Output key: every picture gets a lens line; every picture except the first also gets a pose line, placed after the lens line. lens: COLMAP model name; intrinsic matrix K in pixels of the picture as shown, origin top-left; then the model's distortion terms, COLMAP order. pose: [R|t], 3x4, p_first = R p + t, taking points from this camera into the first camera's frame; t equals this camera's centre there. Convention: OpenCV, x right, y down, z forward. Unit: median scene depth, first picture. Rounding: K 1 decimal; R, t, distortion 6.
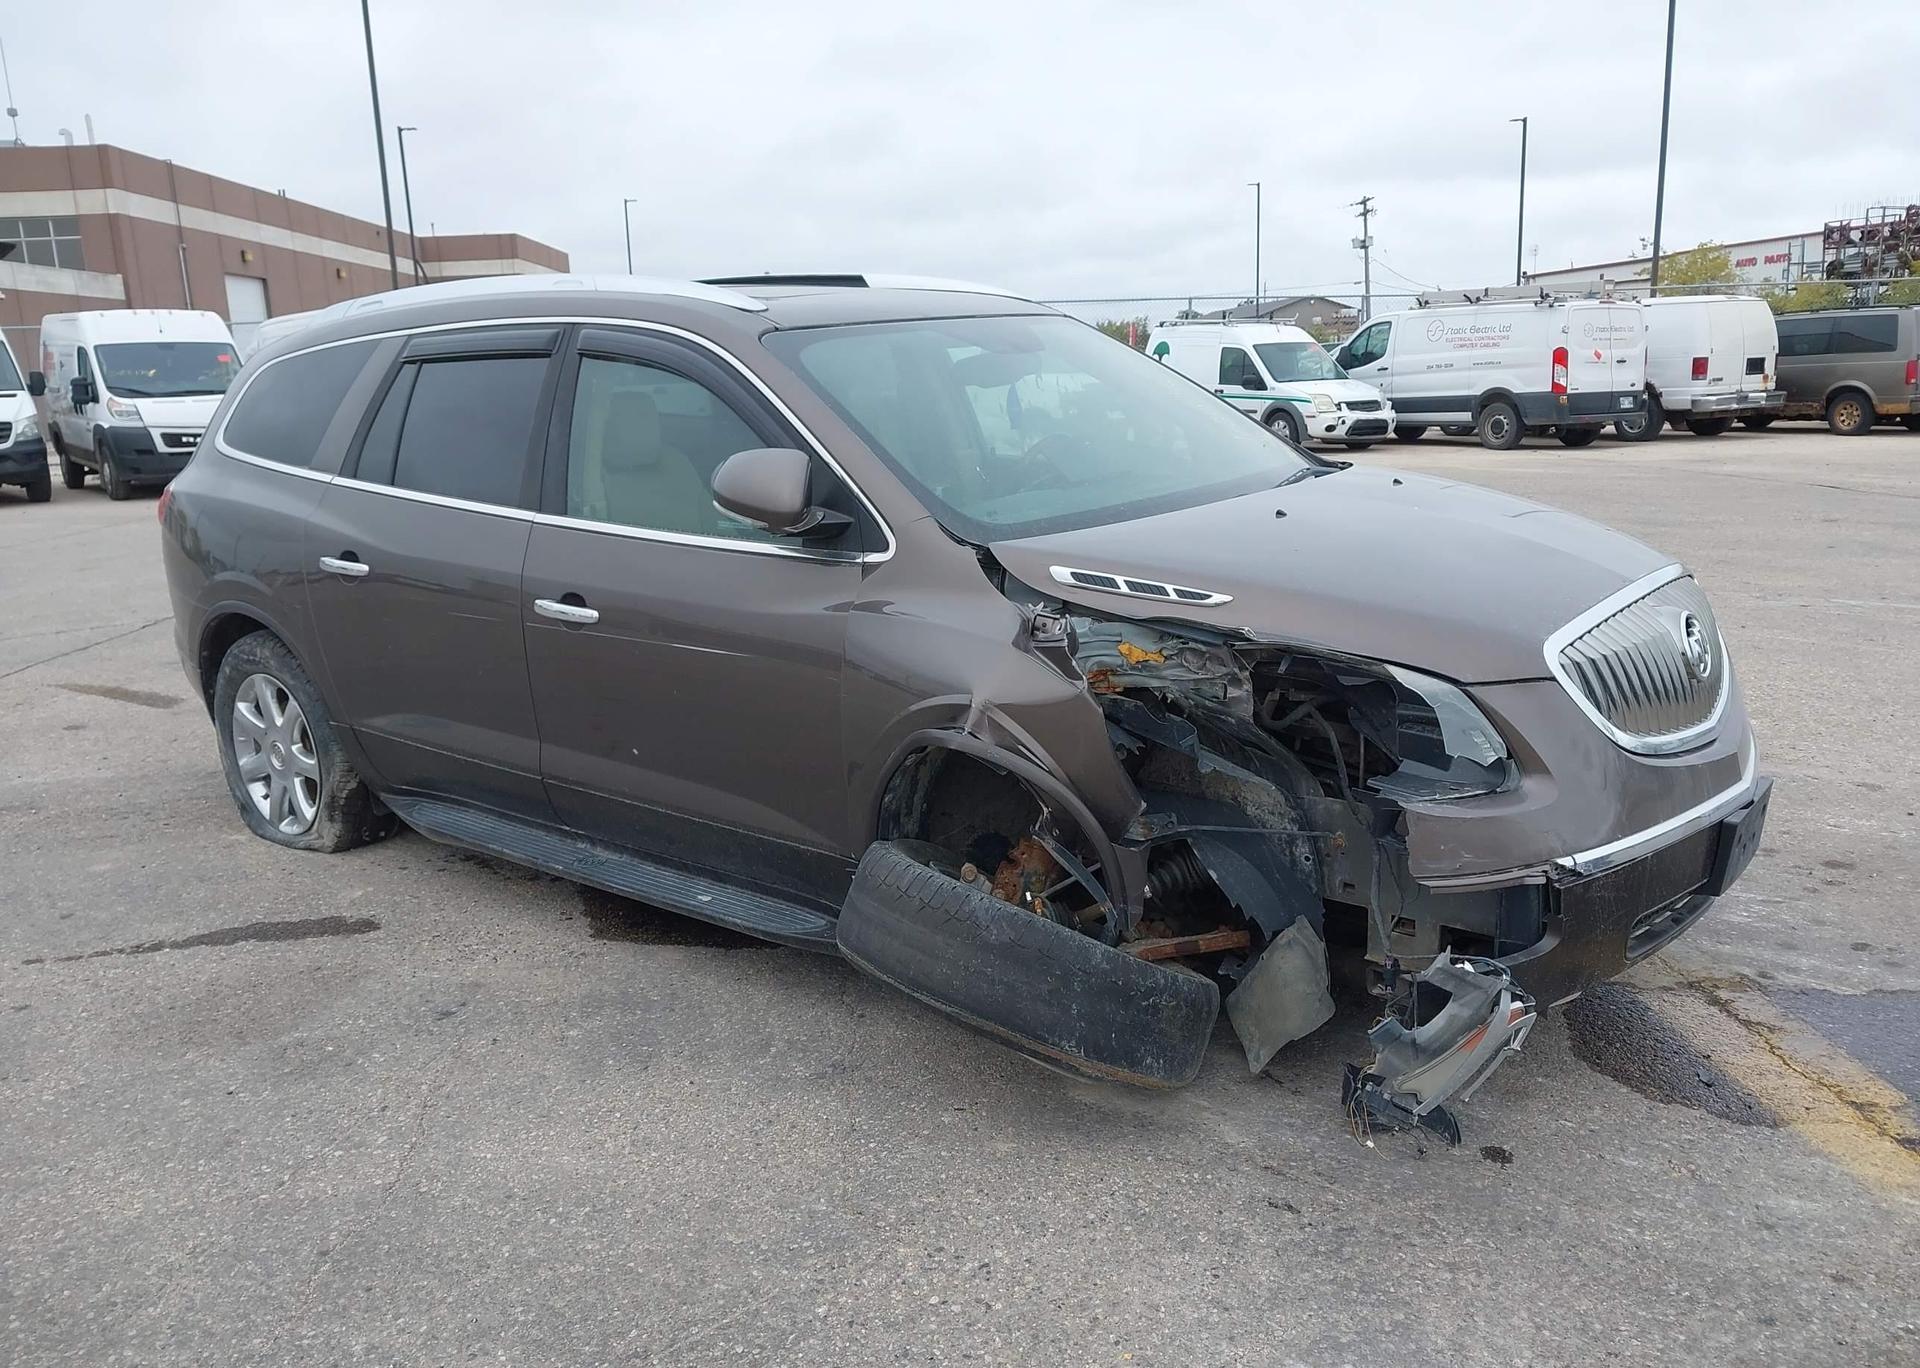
lens RADIAL K [[1504.3, 0, 951.6], [0, 1504.3, 699.0], [0, 0, 1]] dist [0.041490, -0.054640]
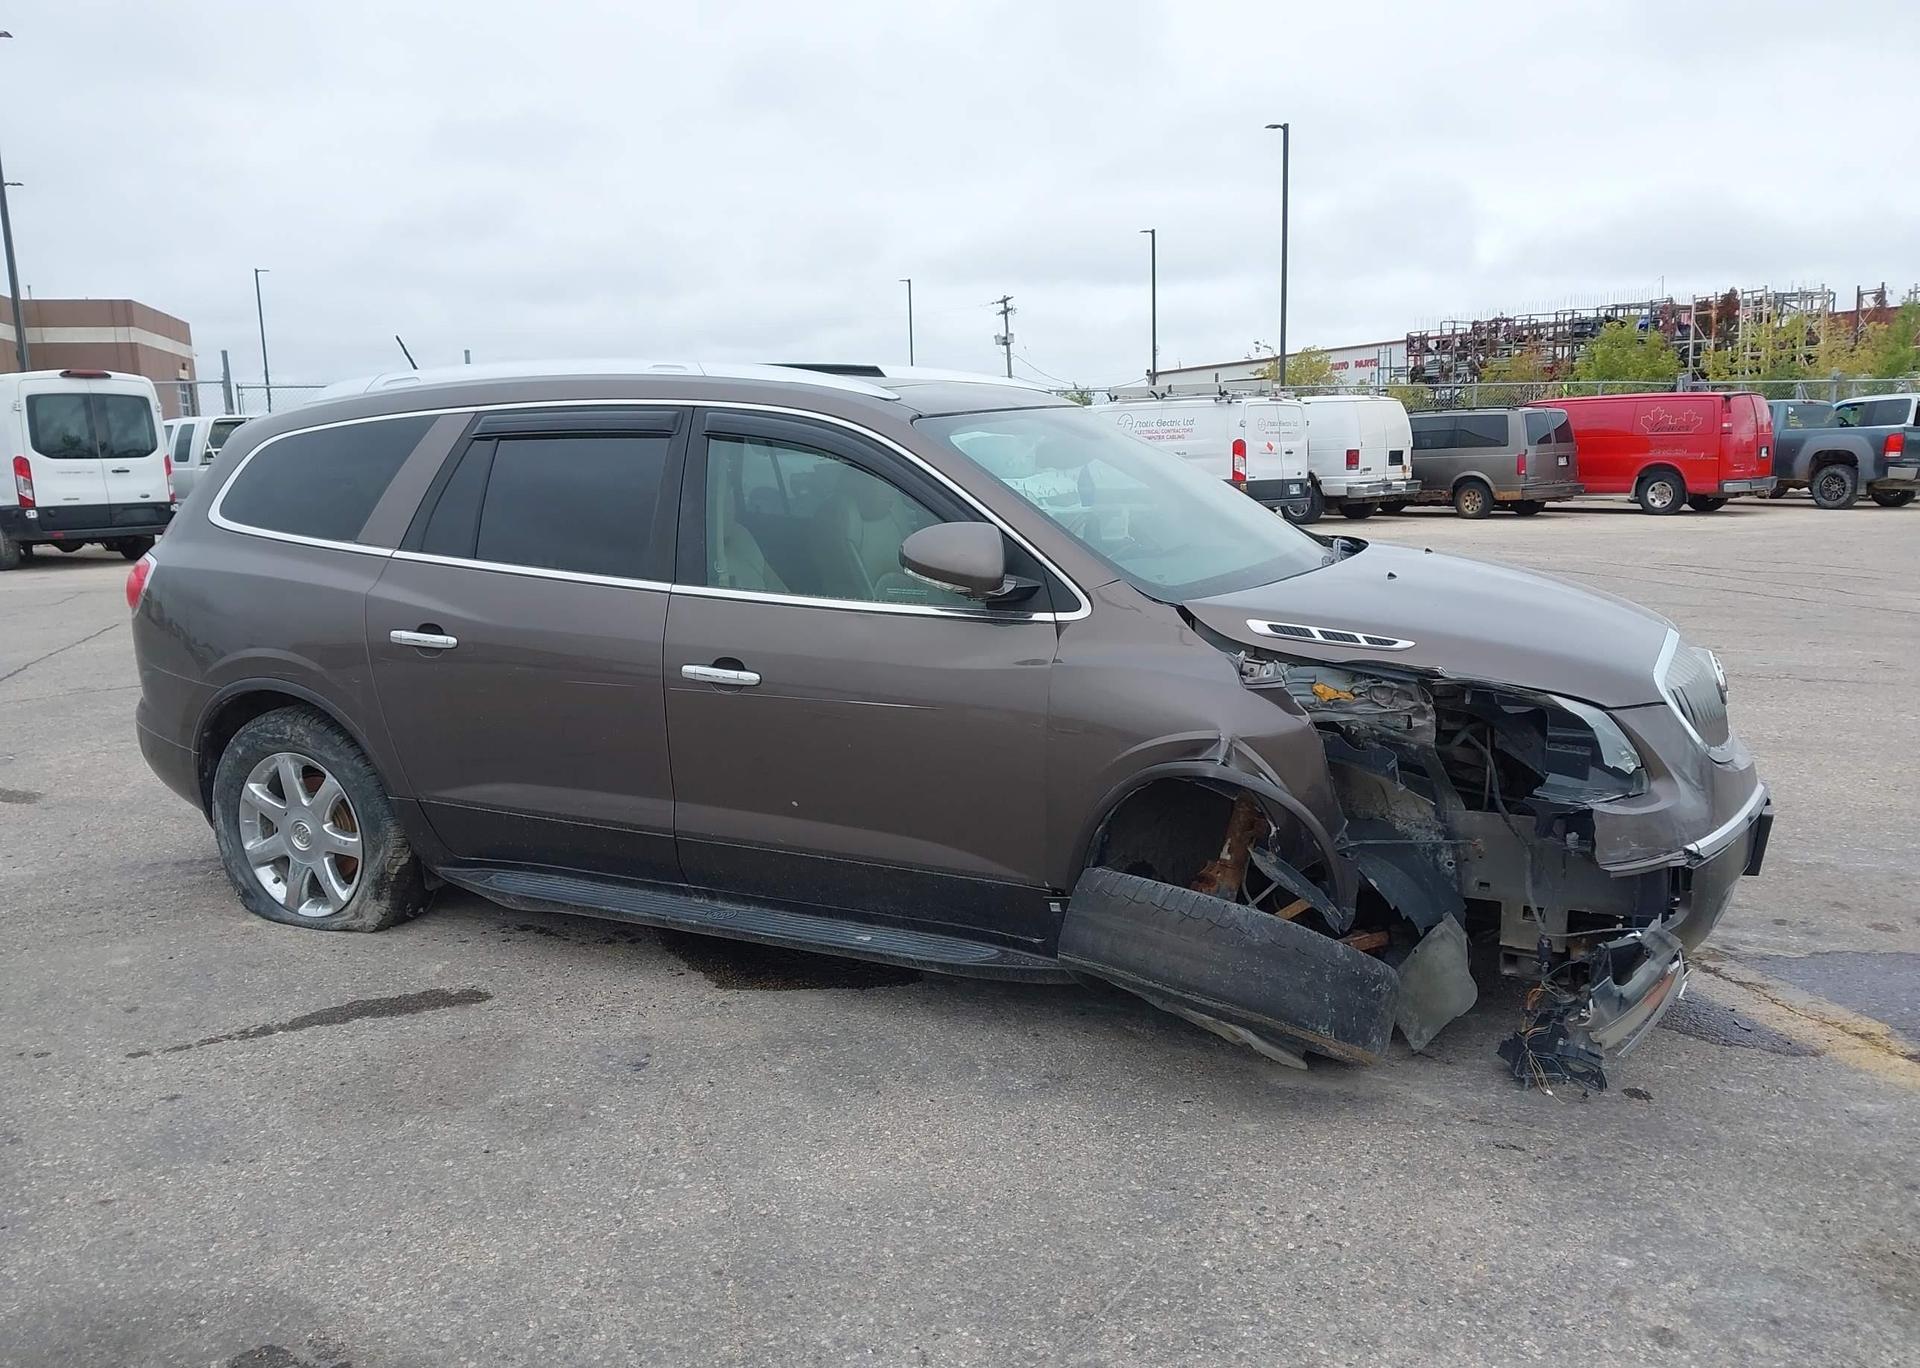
lens RADIAL K [[1504.3, 0, 950.7], [0, 1504.3, 688.2], [0, 0, 1]] dist [0.041490, -0.054640]
pose [[0.973020, -0.023394, 0.229530, -0.324602], [0.037204, 0.997736, -0.056022, 0.015802], [-0.227700, 0.063050, 0.971688, -0.059253]]
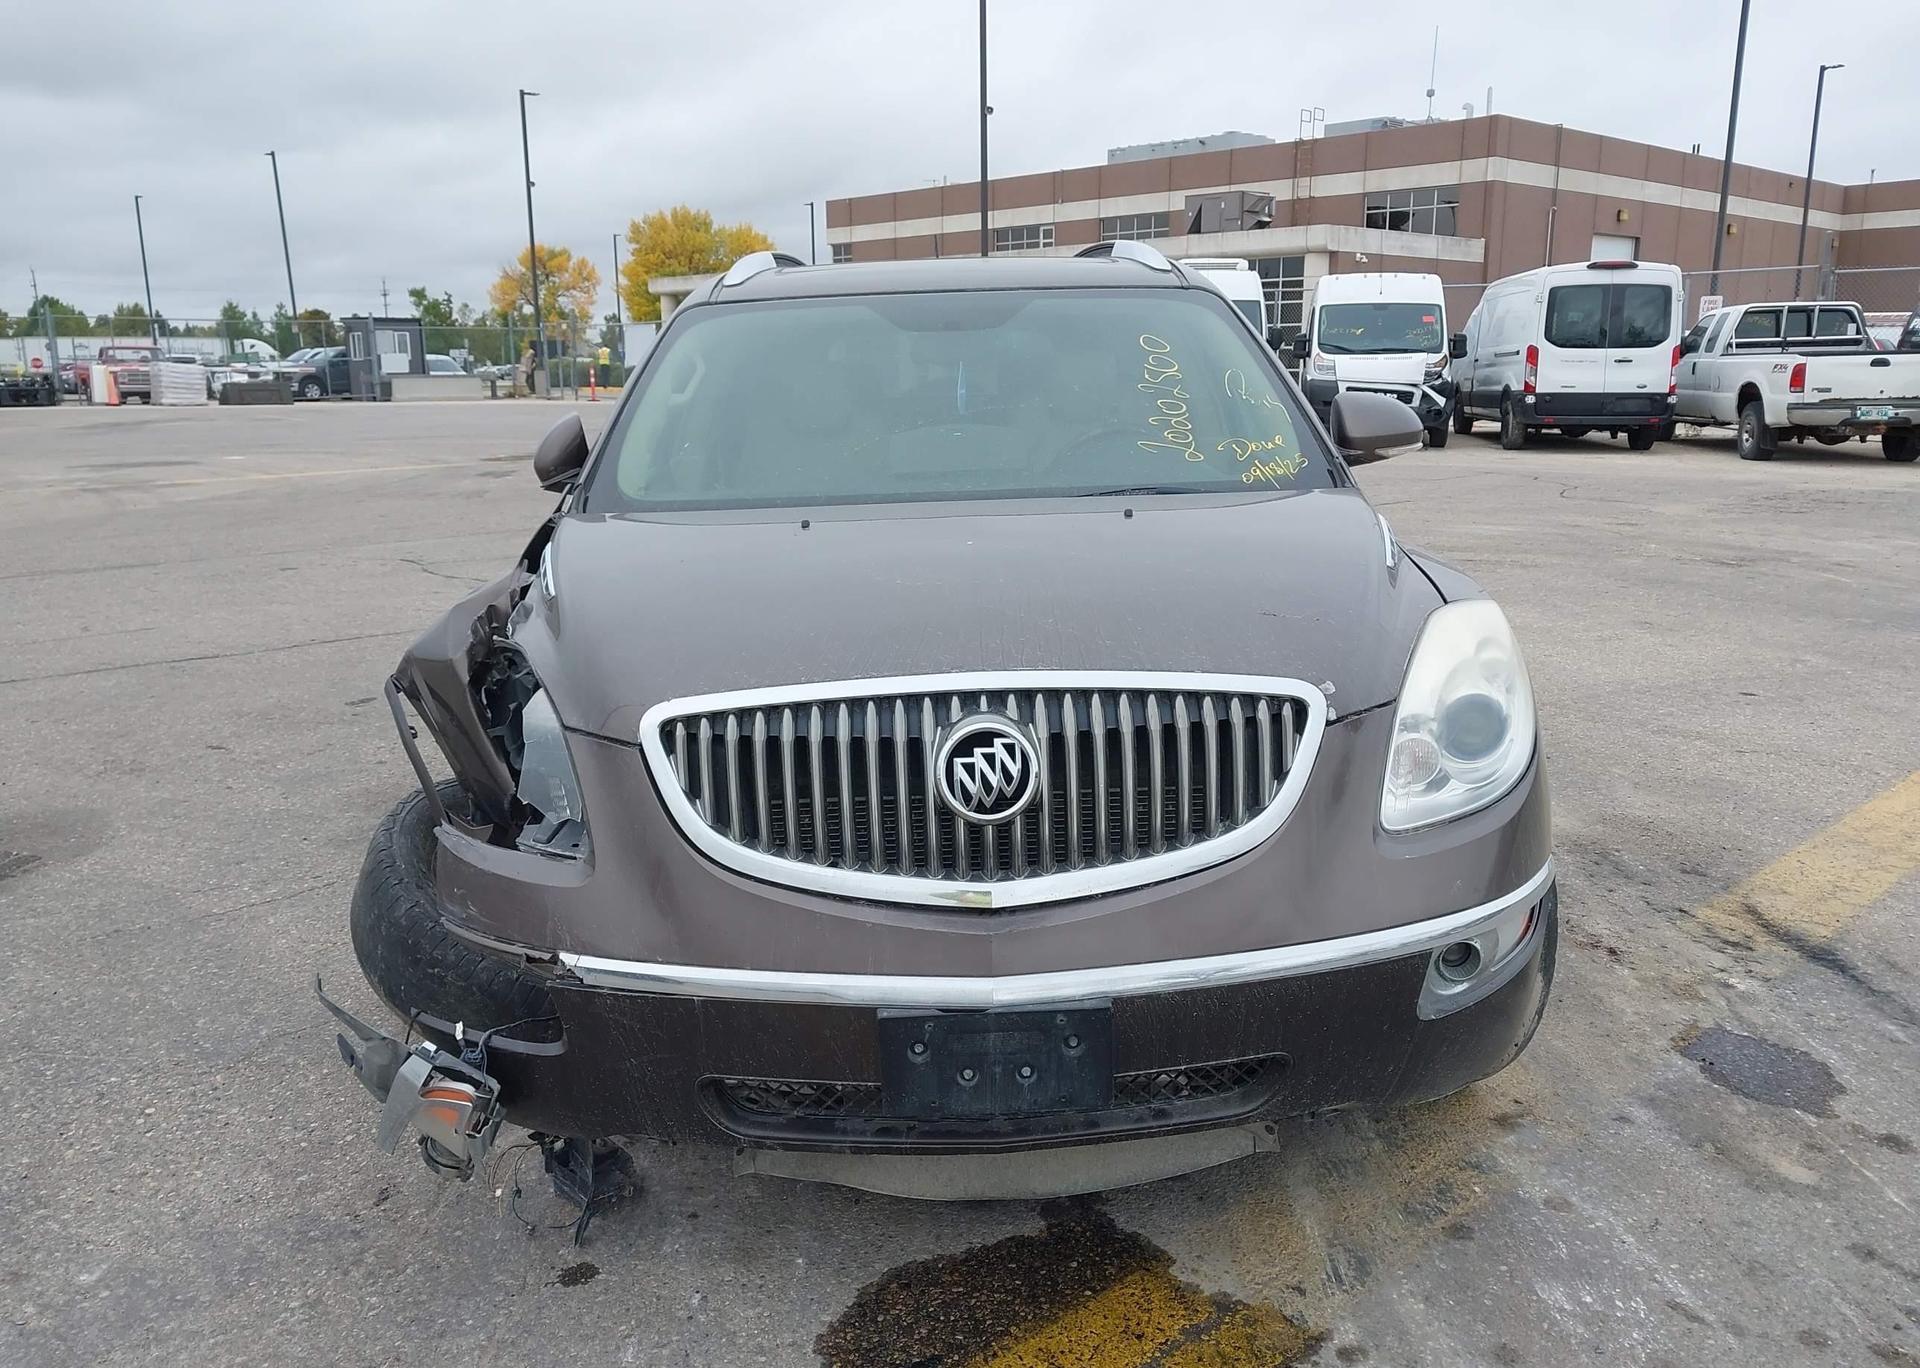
lens RADIAL K [[1504.3, 0, 949.5], [0, 1504.3, 698.3], [0, 0, 1]] dist [0.041490, -0.054640]
pose [[0.639553, 0.202117, -0.741701, 0.767122], [-0.183598, 0.977057, 0.107939, -0.109427], [0.746501, 0.067142, 0.661988, 0.404520]]
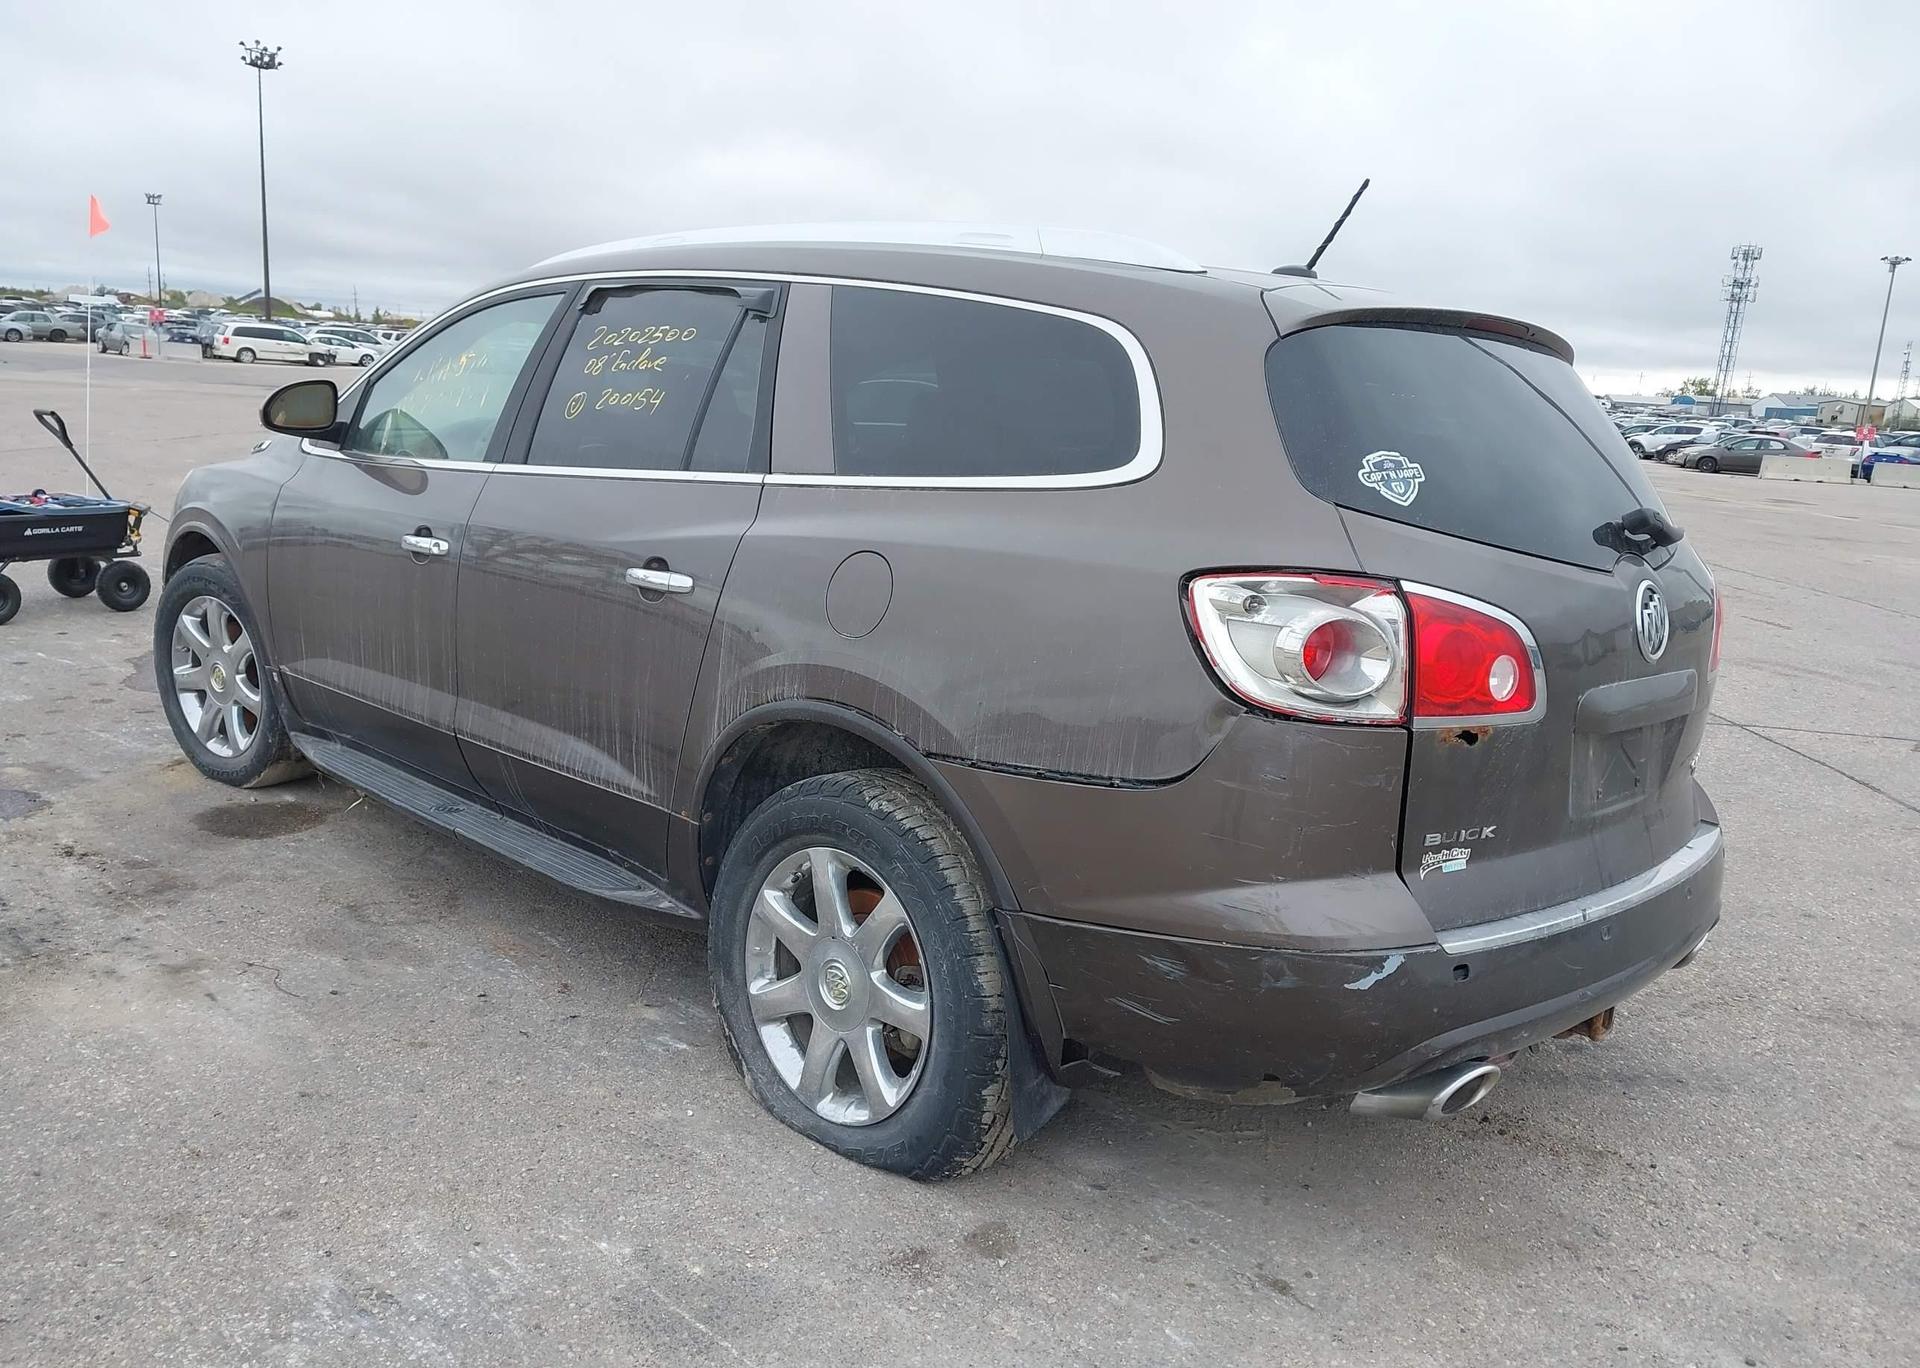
lens RADIAL K [[1504.3, 0, 957.8], [0, 1504.3, 706.6], [0, 0, 1]] dist [0.041490, -0.054640]
pose [[-0.994836, -0.048090, 0.089383, -0.362597], [-0.006105, 0.907392, 0.420241, -0.483745], [-0.101315, 0.417525, -0.903000, 2.222384]]
